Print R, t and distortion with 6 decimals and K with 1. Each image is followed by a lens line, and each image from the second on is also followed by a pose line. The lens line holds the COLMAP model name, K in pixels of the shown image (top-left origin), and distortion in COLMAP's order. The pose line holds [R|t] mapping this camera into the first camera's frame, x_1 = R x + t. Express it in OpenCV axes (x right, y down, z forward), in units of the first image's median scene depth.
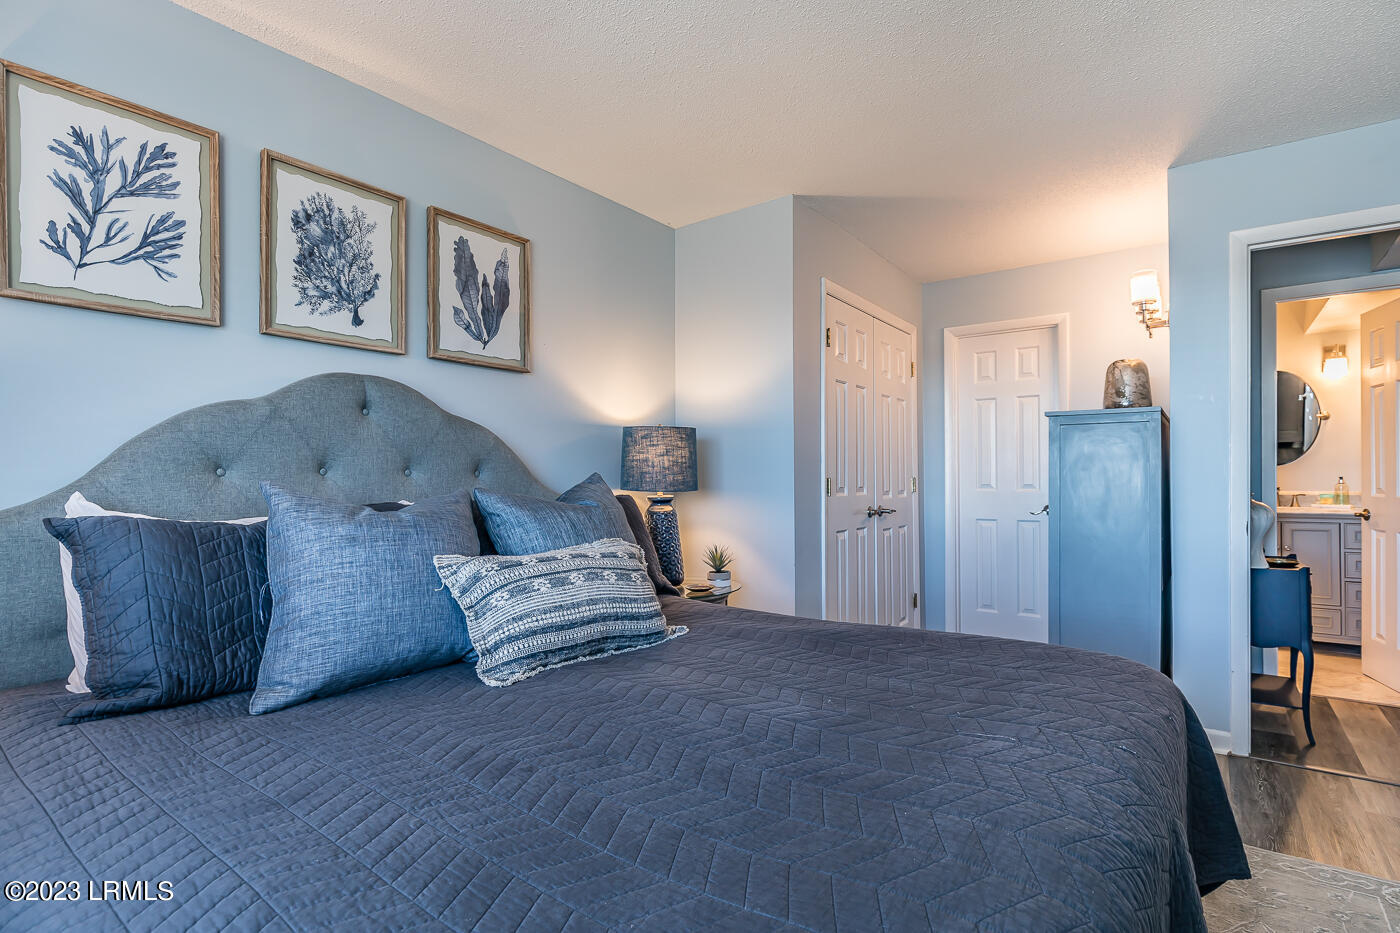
lens RADIAL K [[676.0, 0, 746.6], [0, 676.0, 471.7], [0, 0, 1]] dist [0.000685, -0.000089]
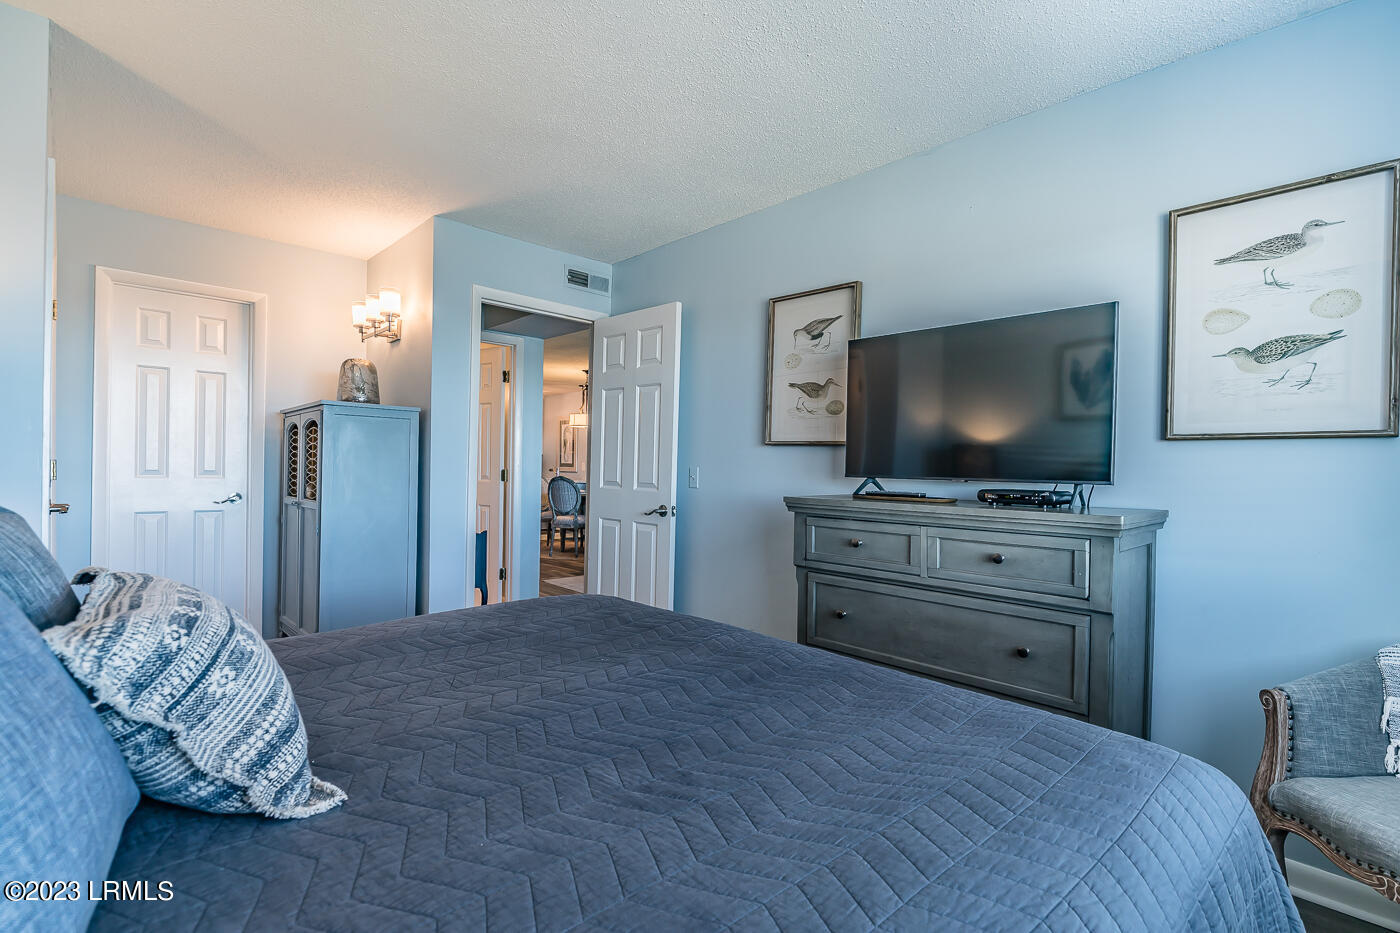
lens RADIAL K [[647.5, 0, 700.0], [0, 647.5, 466.5], [0, 0, 1]] dist [0.000530, 0.000242]
pose [[0.213765, 0.014769, 0.976773, -0.495748], [-0.024918, 0.999643, -0.009662, 0.007550], [-0.976567, -0.022274, 0.214057, 0.325356]]
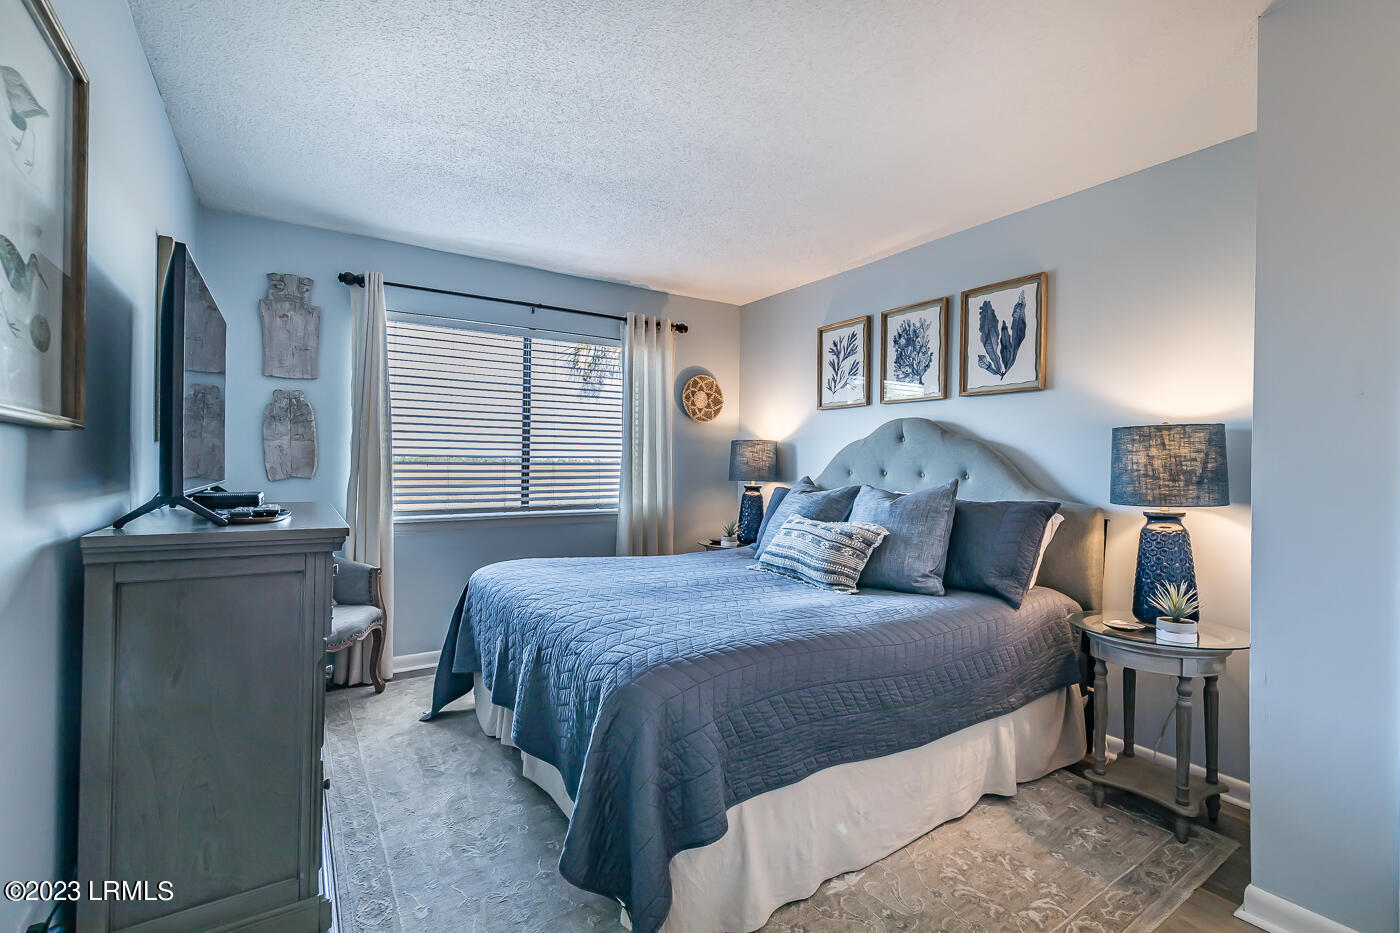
lens RADIAL K [[627.9, 0, 700.0], [0, 627.9, 466.5], [0, 0, 1]] dist [-0.000199, -0.000294]
pose [[-0.389669, 0.007492, -0.920925, 0.959664], [-0.006618, 0.999918, 0.010936, -0.028080], [0.920931, 0.010356, -0.389587, 0.972493]]
